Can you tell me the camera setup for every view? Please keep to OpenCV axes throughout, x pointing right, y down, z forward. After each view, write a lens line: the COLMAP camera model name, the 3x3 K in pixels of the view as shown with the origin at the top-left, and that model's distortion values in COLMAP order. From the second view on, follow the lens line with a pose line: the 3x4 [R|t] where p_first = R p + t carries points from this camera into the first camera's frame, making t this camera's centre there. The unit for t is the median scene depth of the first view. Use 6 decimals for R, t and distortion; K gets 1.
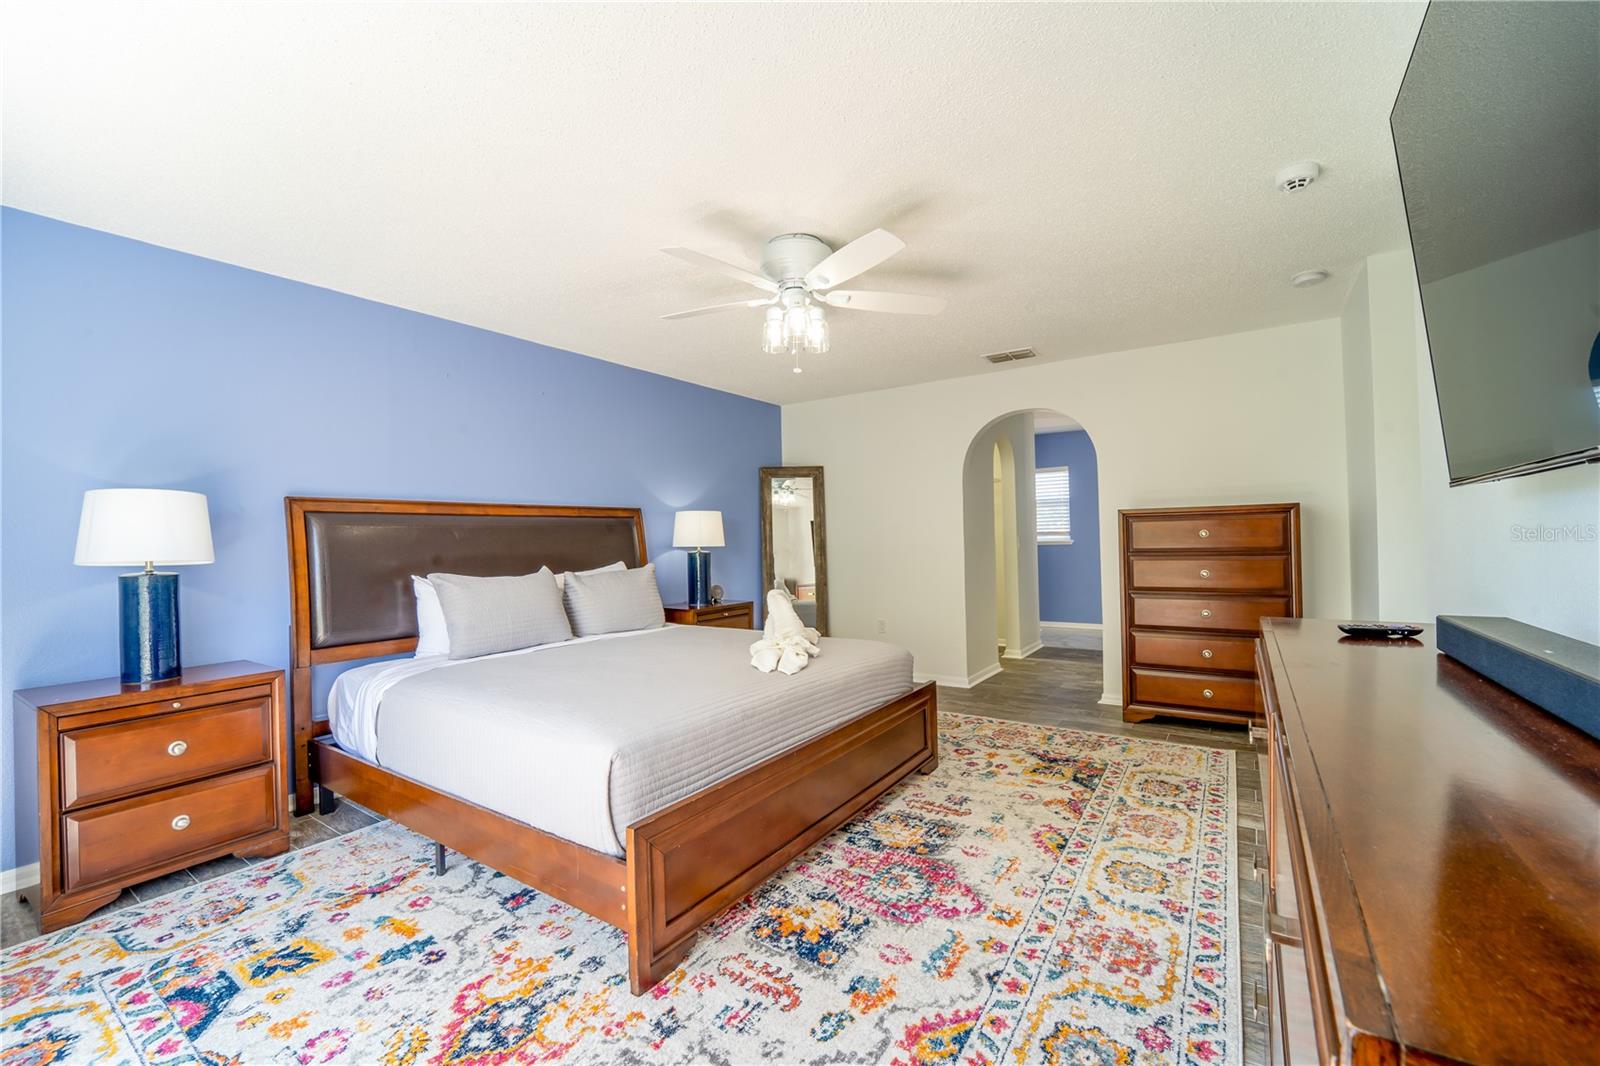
lens RADIAL K [[654.8, 0, 795.6], [0, 654.8, 531.8], [0, 0, 1]] dist [-0.024306, 0.000620]
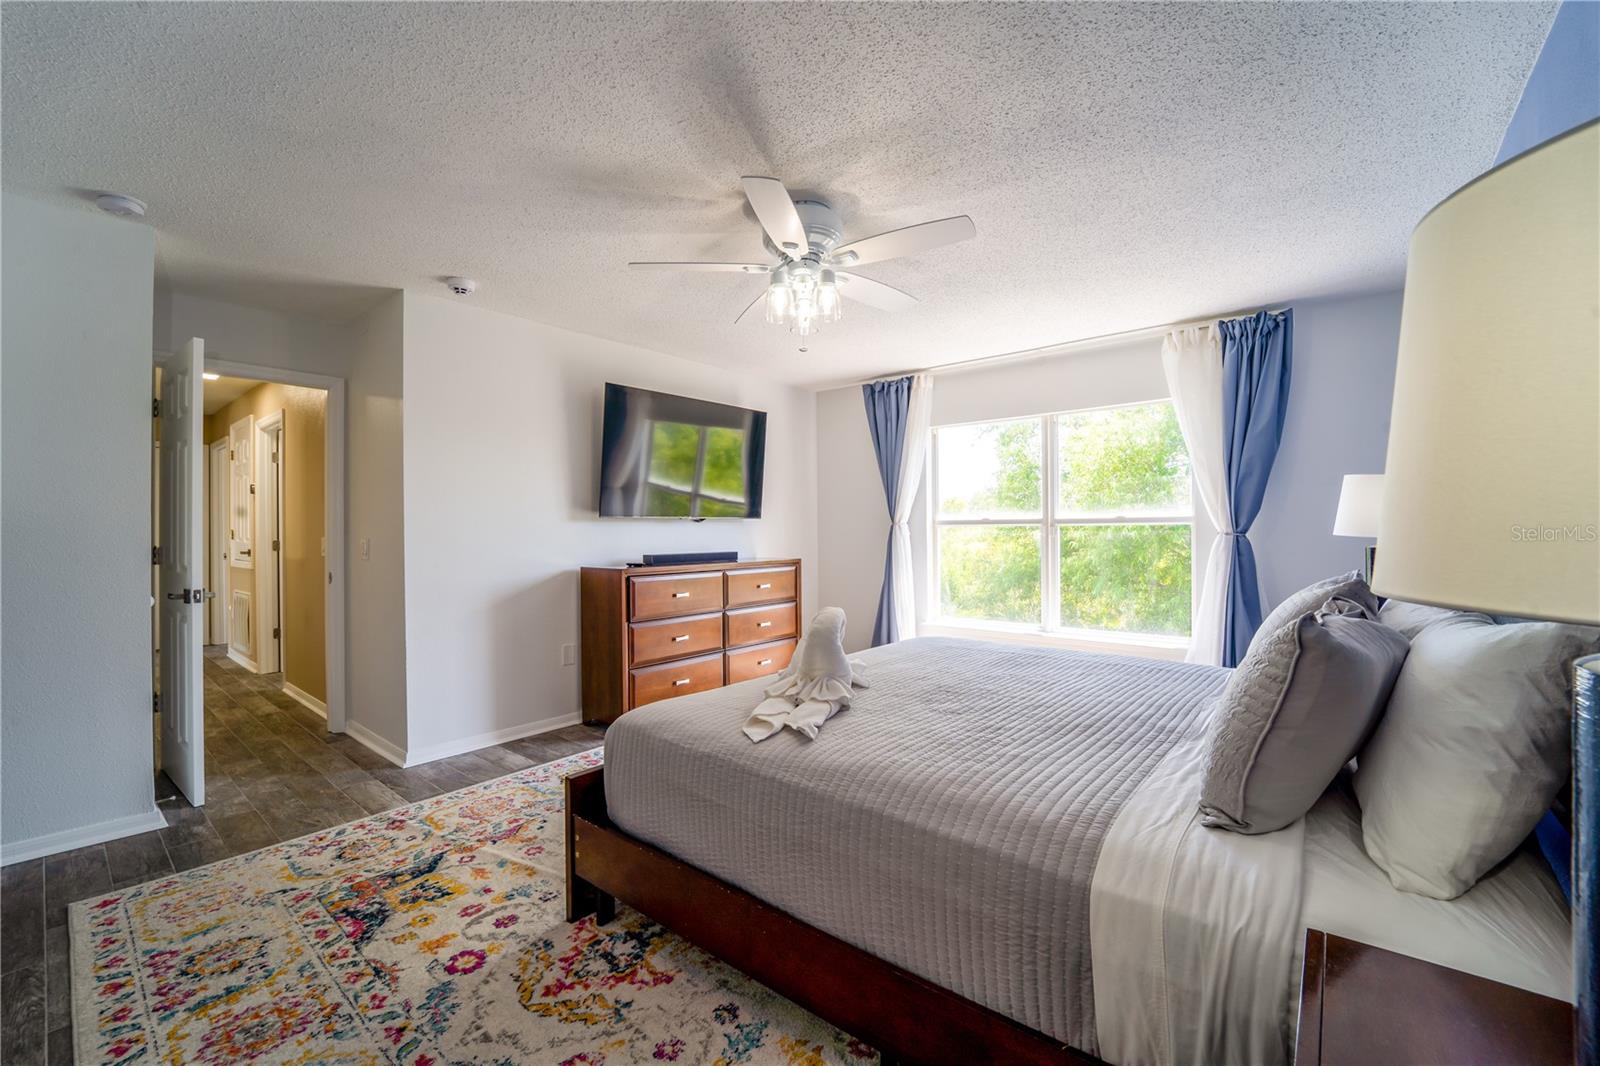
lens RADIAL K [[654.8, 0, 795.6], [0, 654.8, 531.8], [0, 0, 1]] dist [-0.024306, 0.000620]
pose [[-0.995481, 0.024547, 0.091729, -0.063366], [0.023946, 0.999684, -0.007647, 0.019702], [-0.091888, -0.005416, -0.995755, 1.928611]]
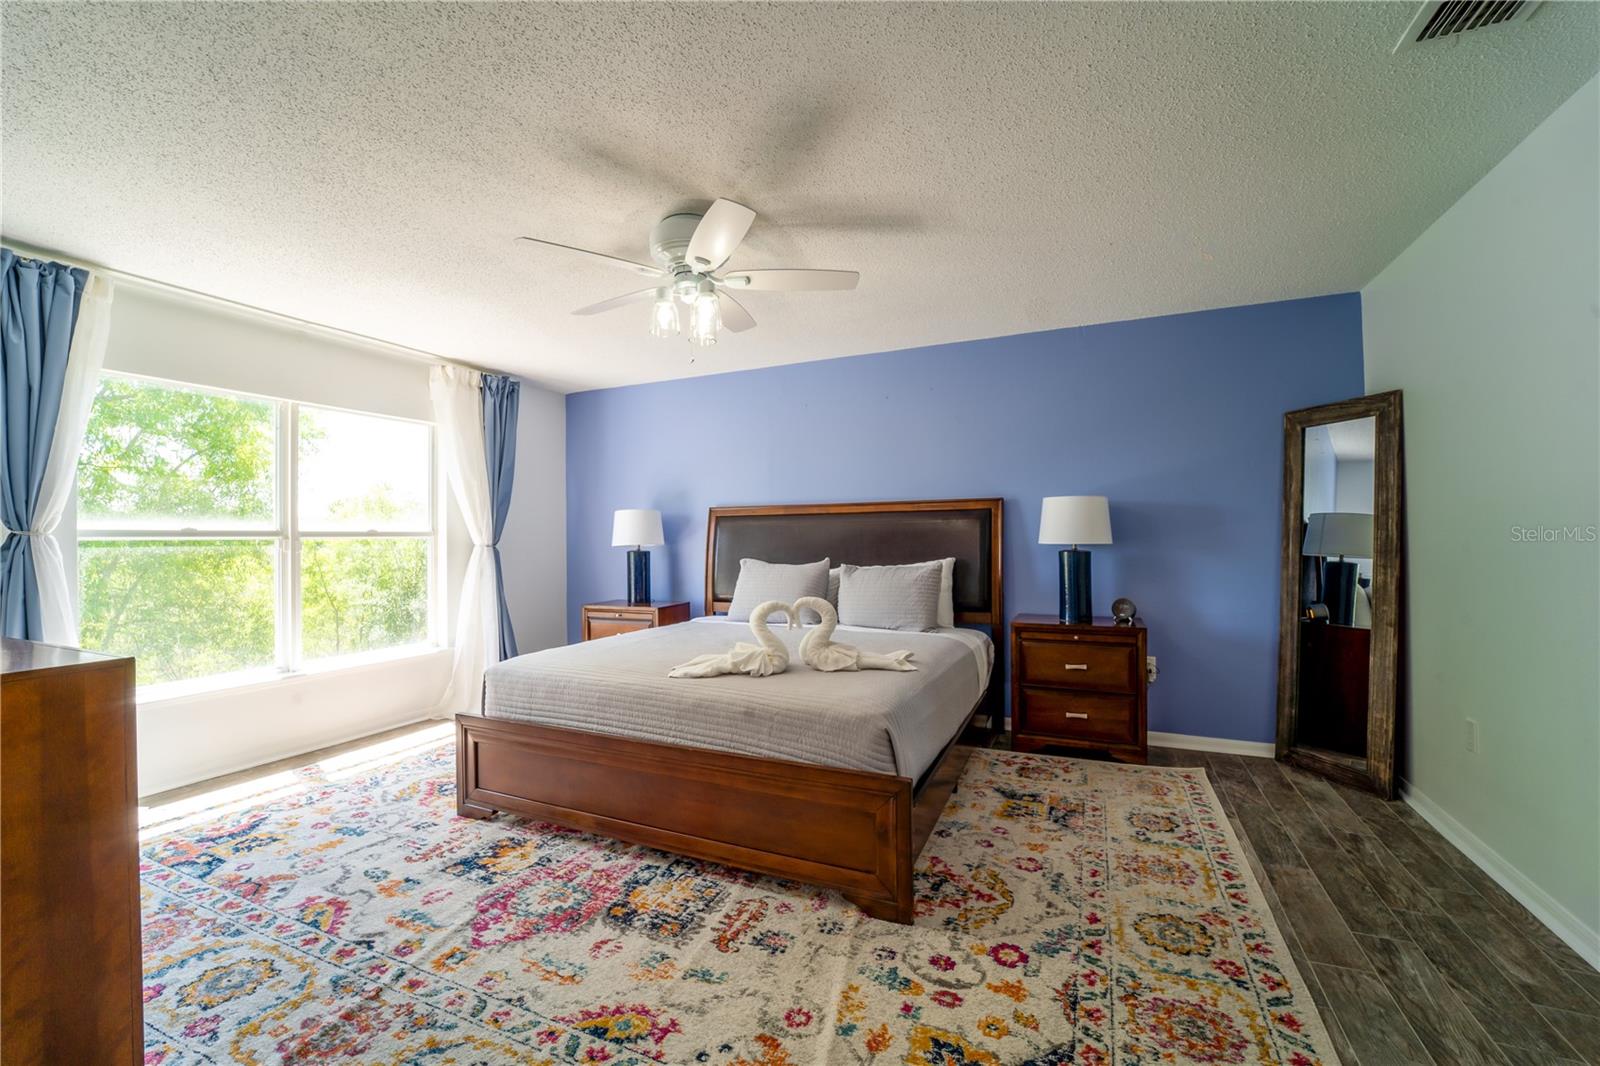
lens RADIAL K [[652.7, 0, 794.5], [0, 652.7, 531.3], [0, 0, 1]] dist [-0.021720, 0.000213]
pose [[0.172292, 0.008468, -0.985010, 0.955802], [0.014737, 0.999829, 0.011173, -0.009202], [0.984936, -0.016441, 0.172138, 0.982430]]
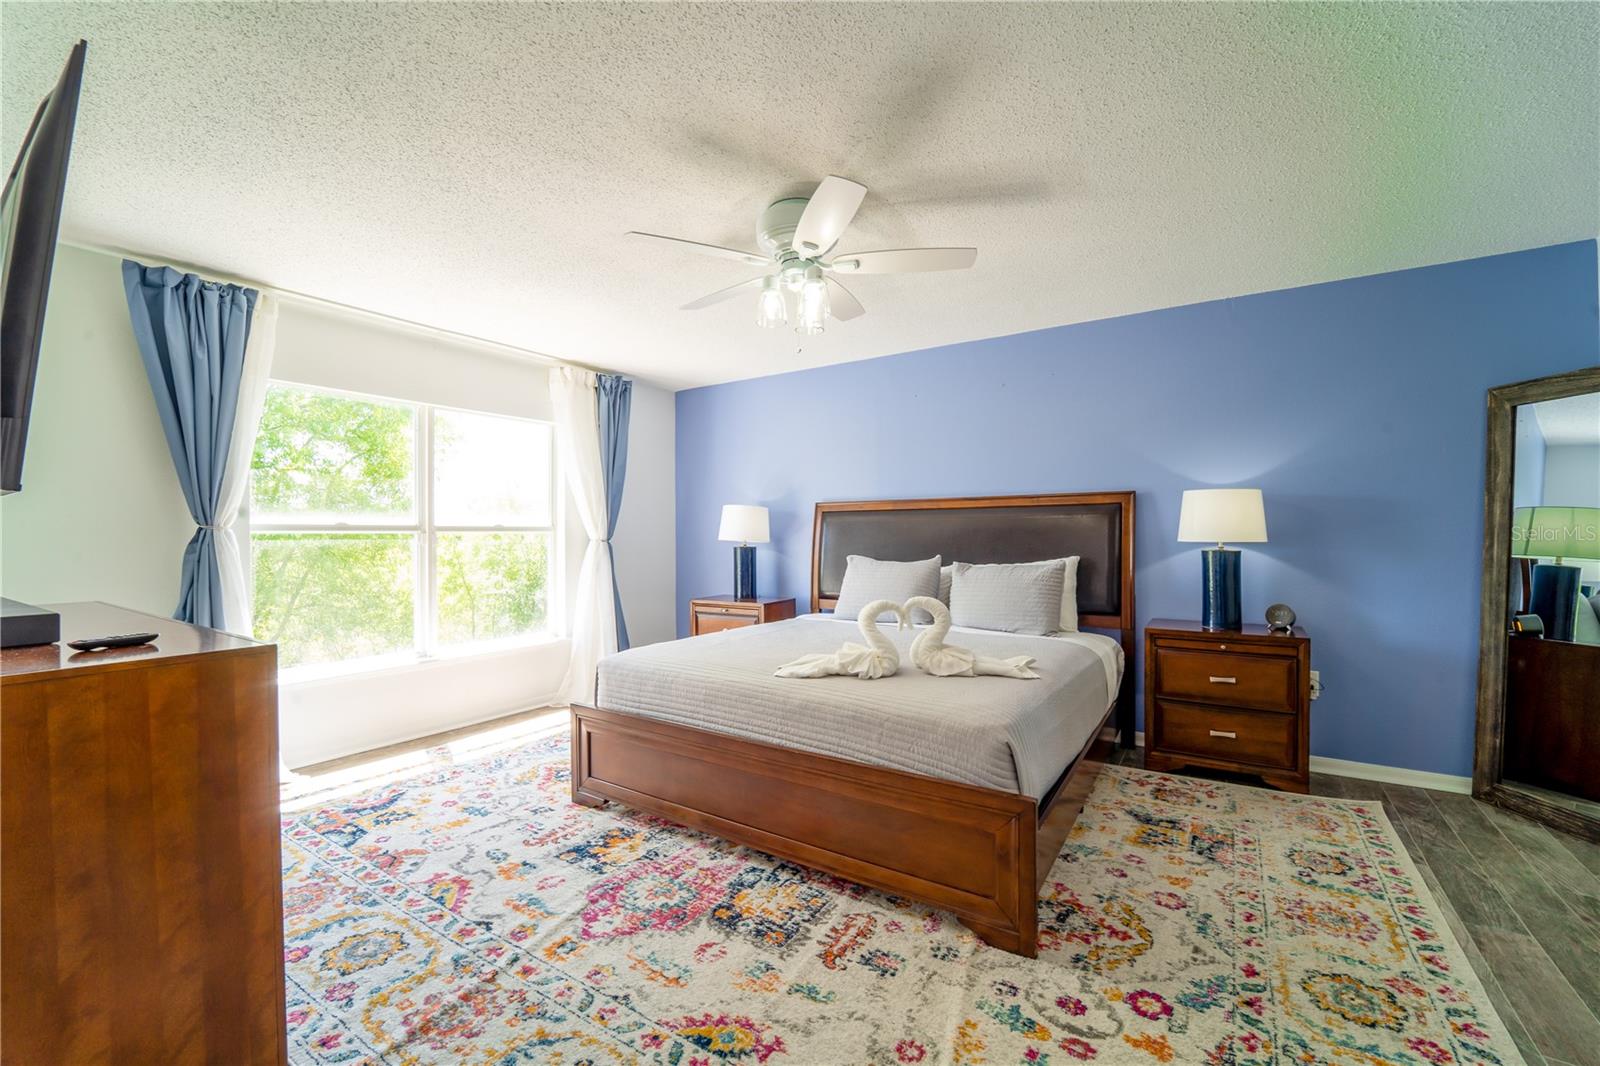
lens RADIAL K [[654.8, 0, 795.6], [0, 654.8, 531.8], [0, 0, 1]] dist [-0.024306, 0.000620]
pose [[0.015214, 0.015739, -0.999760, 0.917991], [0.013646, 0.999780, 0.015947, -0.008615], [0.999791, -0.013885, 0.014996, 0.980540]]
